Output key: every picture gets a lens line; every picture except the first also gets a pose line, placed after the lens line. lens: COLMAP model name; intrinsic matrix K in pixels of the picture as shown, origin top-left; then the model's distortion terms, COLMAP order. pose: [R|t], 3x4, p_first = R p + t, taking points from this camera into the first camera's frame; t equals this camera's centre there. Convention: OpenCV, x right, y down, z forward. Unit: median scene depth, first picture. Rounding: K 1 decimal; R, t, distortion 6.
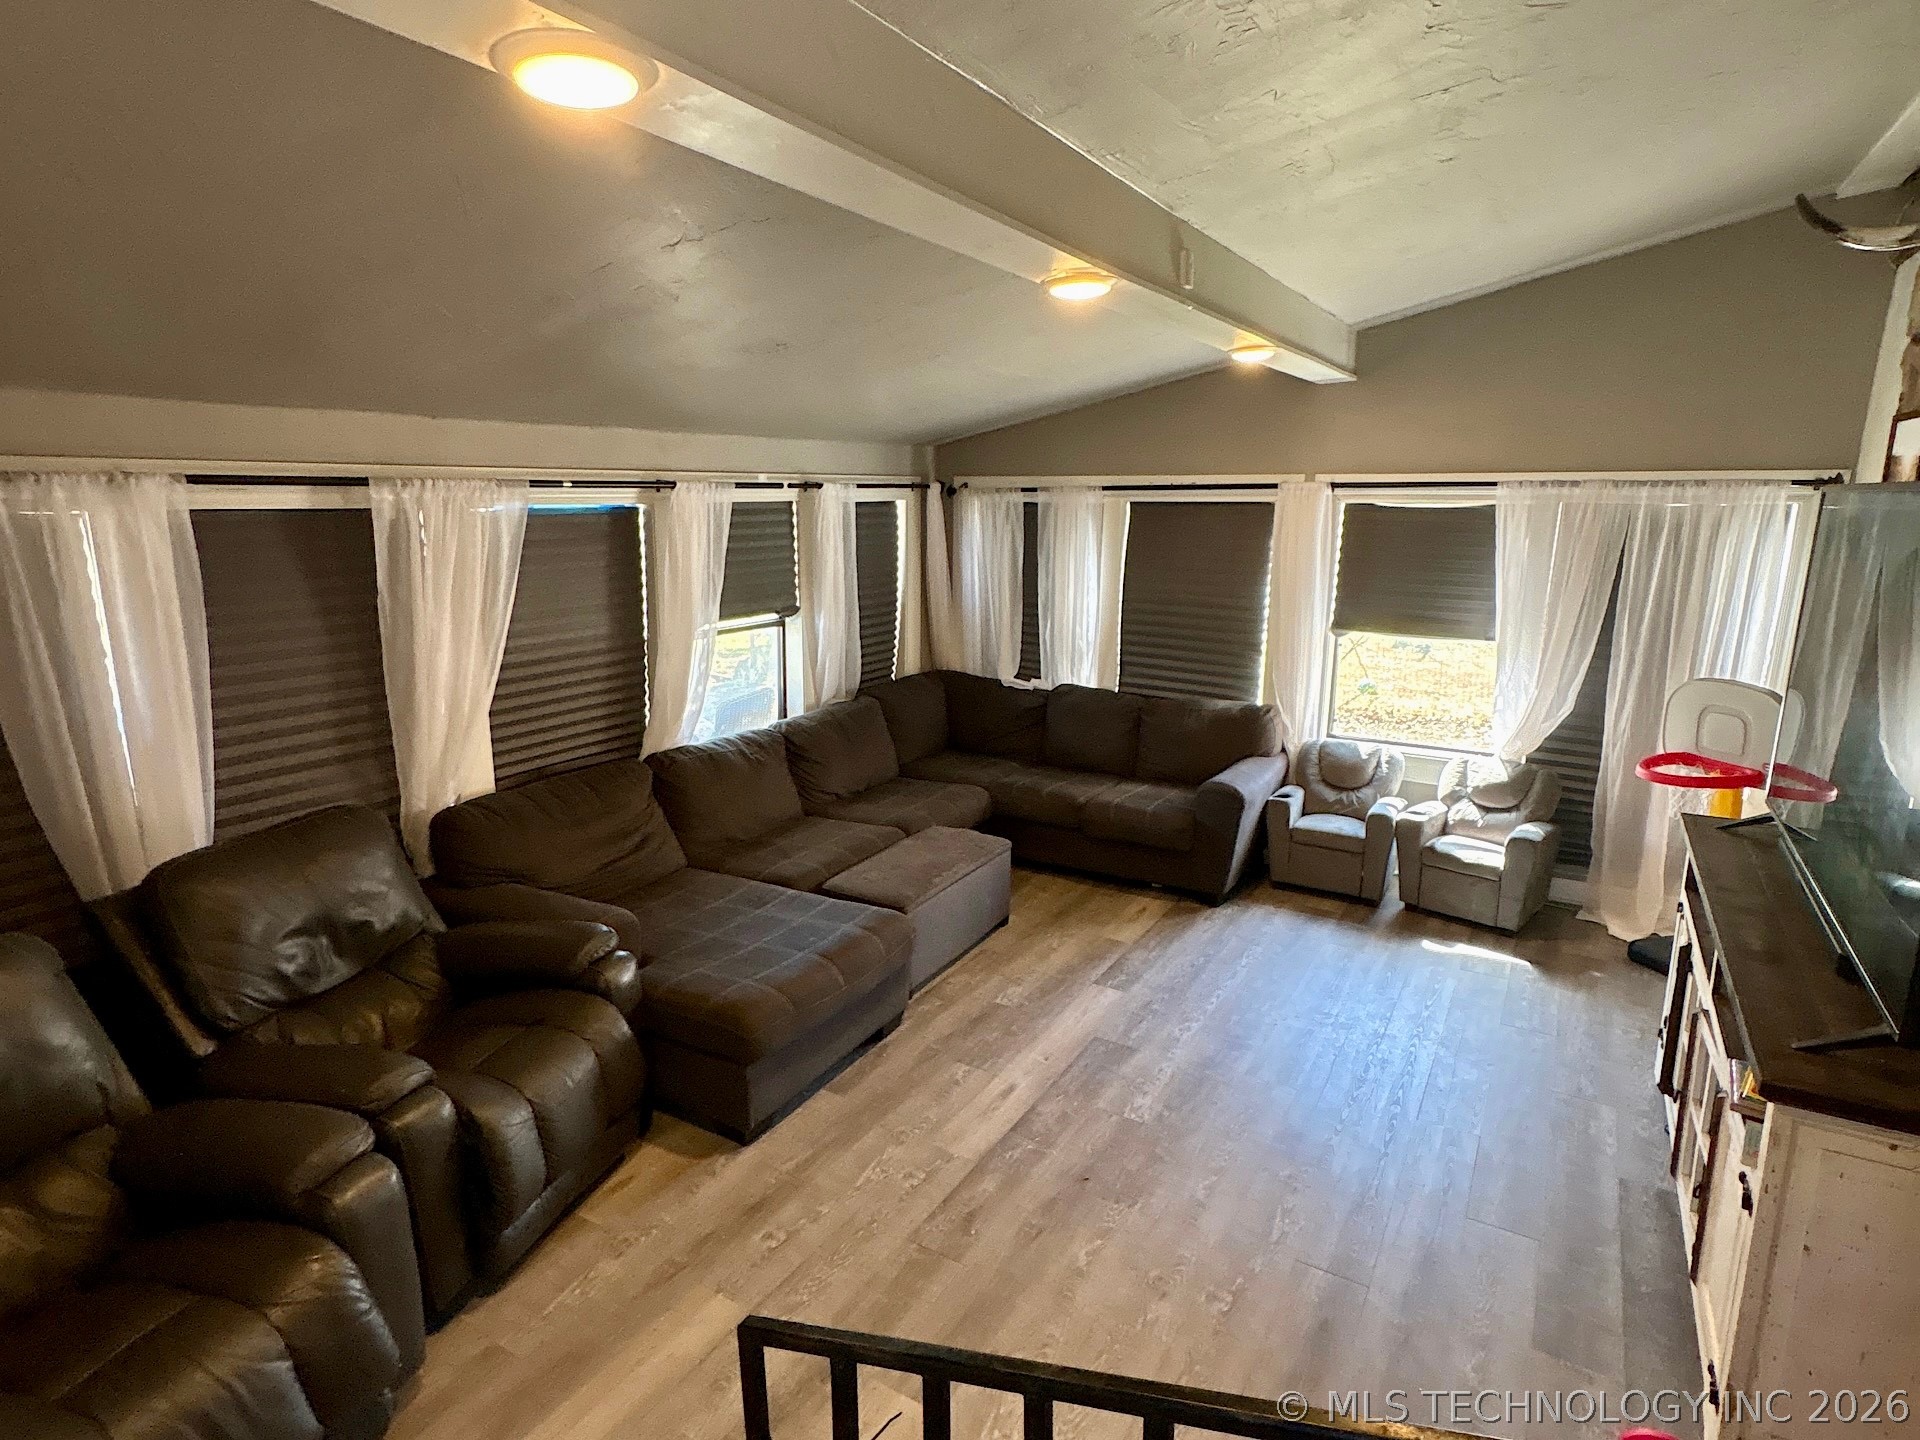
lens RADIAL K [[1017.0, 0, 963.1], [0, 1017.0, 719.9], [0, 0, 1]] dist [0.000405, -0.000064]
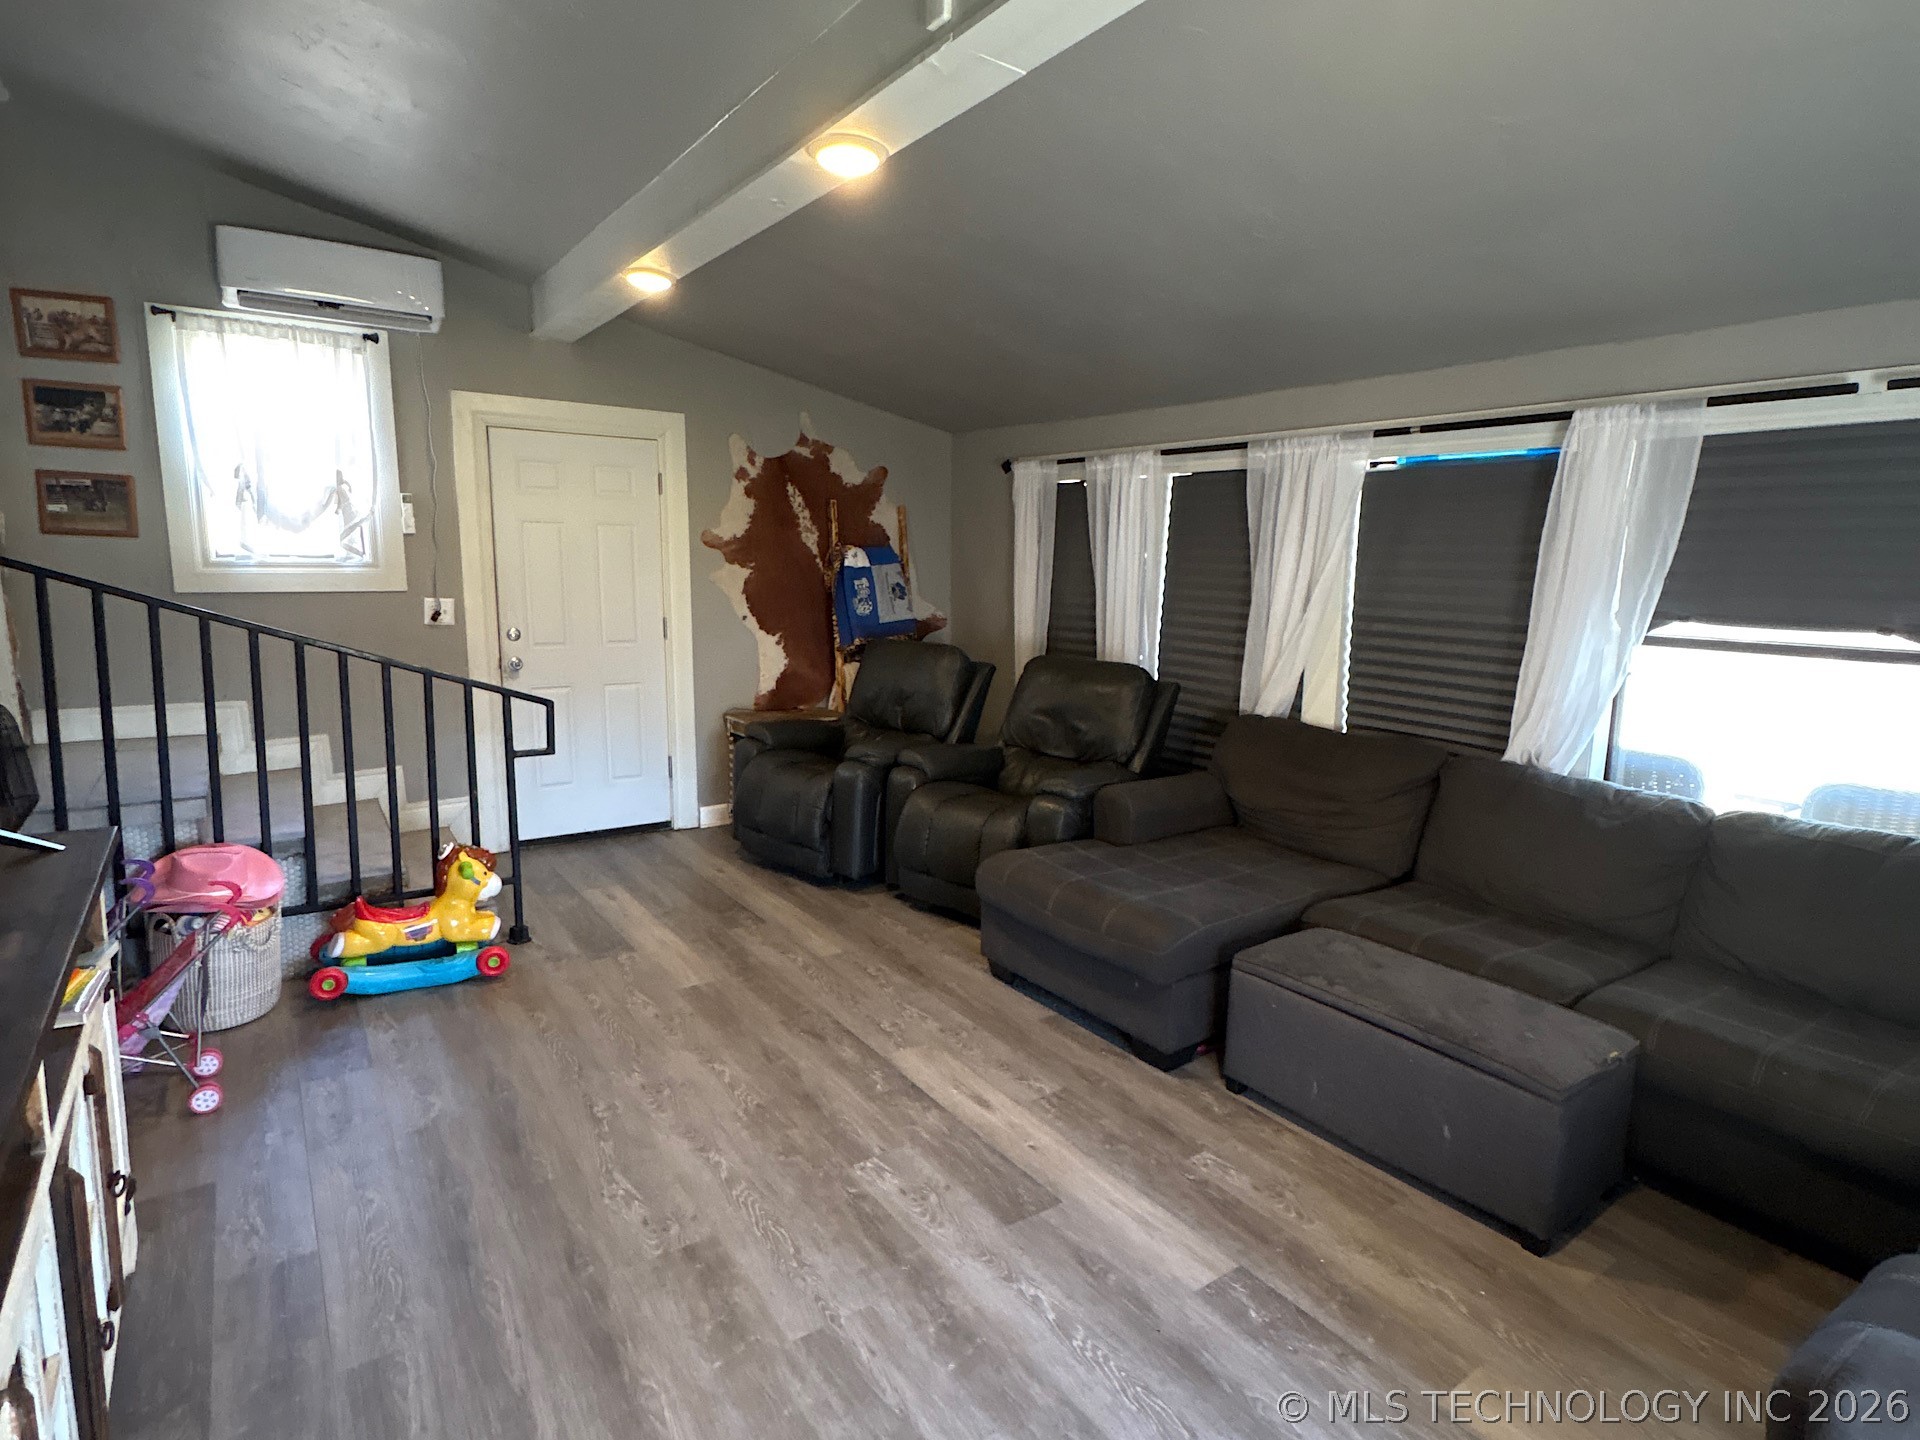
lens RADIAL K [[1017.0, 0, 963.1], [0, 1017.0, 719.9], [0, 0, 1]] dist [0.000405, -0.000064]
pose [[-0.398229, 0.140680, -0.906434, 0.548241], [-0.219027, 0.945003, 0.242893, -0.094539], [0.890753, 0.295261, -0.345515, 0.847783]]
